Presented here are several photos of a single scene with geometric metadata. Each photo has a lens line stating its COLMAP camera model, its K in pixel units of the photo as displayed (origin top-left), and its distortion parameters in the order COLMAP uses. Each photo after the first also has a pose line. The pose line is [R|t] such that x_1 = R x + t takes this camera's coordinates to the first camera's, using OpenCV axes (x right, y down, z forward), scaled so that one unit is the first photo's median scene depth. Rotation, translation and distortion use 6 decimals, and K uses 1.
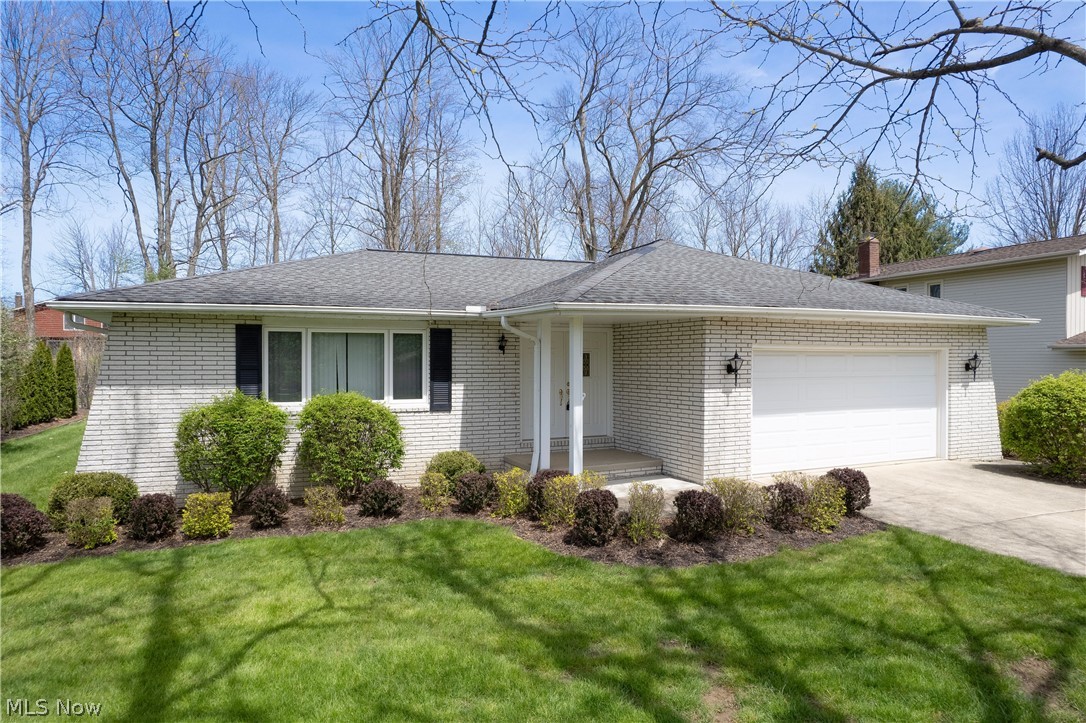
lens RADIAL K [[694.4, 0, 543.0], [0, 694.4, 361.5], [0, 0, 1]] dist [-0.022886, 0.003350]
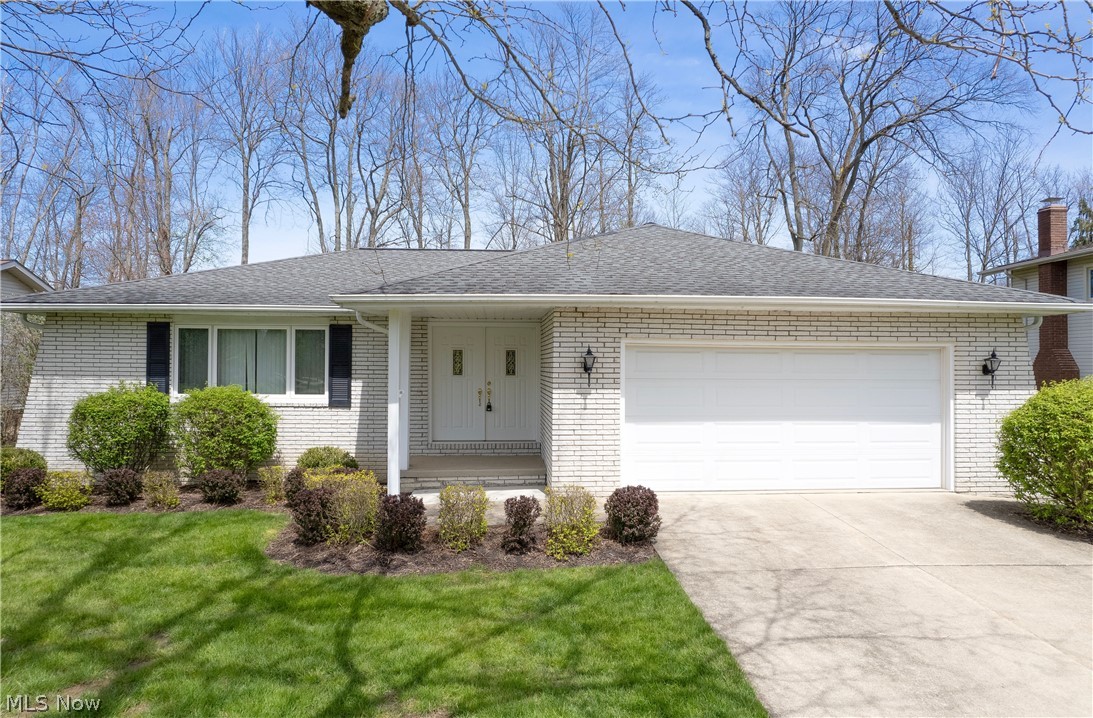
lens RADIAL K [[744.5, 0, 546.9], [0, 744.5, 344.4], [0, 0, 1]] dist [-0.026900, 0.001901]
pose [[0.943085, -0.000902, -0.332550, 0.523554], [-0.008383, 0.999614, -0.026484, 0.007504], [0.332446, 0.027764, 0.942714, 0.097746]]
